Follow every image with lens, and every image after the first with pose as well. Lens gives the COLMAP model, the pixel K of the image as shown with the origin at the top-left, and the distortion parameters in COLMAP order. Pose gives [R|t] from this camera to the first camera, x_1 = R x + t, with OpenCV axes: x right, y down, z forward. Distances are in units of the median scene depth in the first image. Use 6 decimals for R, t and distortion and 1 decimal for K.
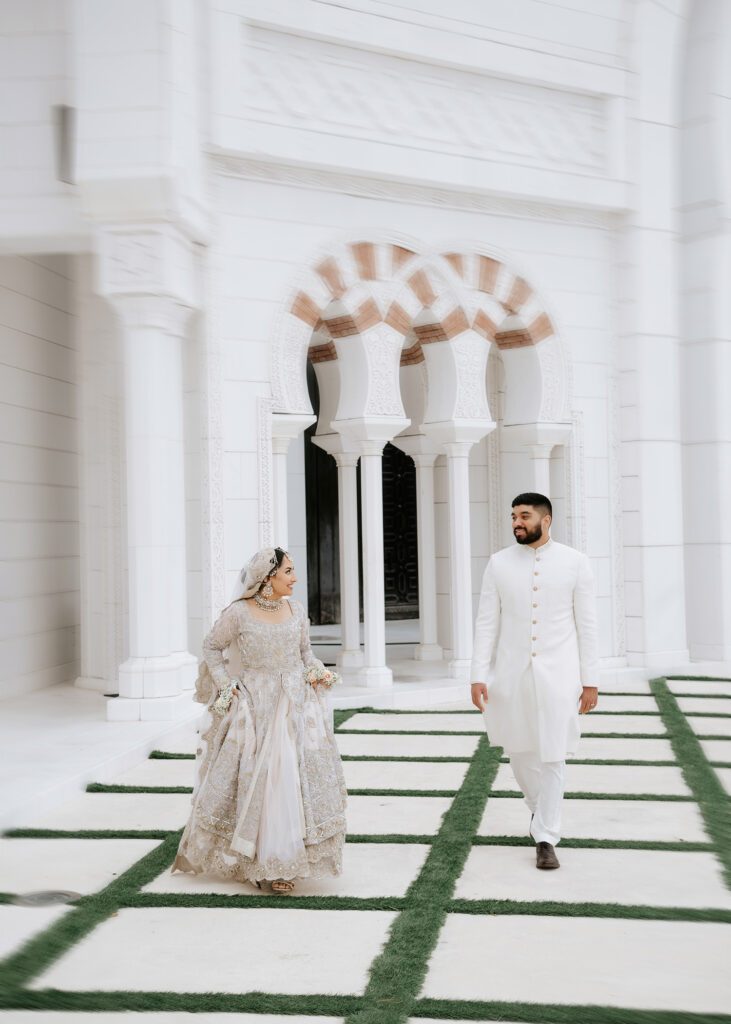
lens RADIAL K [[1658.3, 0, 365.5], [0, 1658.3, 512.0], [0, 0, 1]] dist [0.475317, -0.003301]
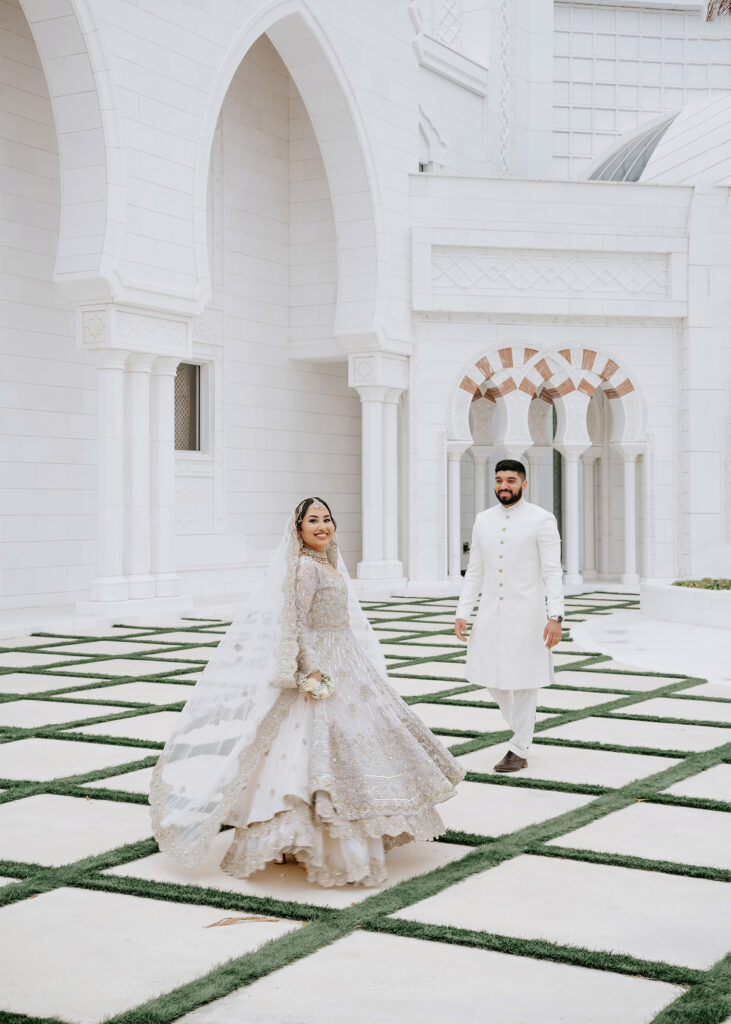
lens RADIAL K [[1658.3, 0, 365.5], [0, 1658.3, 512.0], [0, 0, 1]] dist [0.475317, -0.003301]
pose [[0.906571, 0.014163, -0.421815, 0.628339], [-0.011440, 0.999894, 0.008986, 0.007917], [0.421898, -0.003321, 0.906637, -0.741766]]
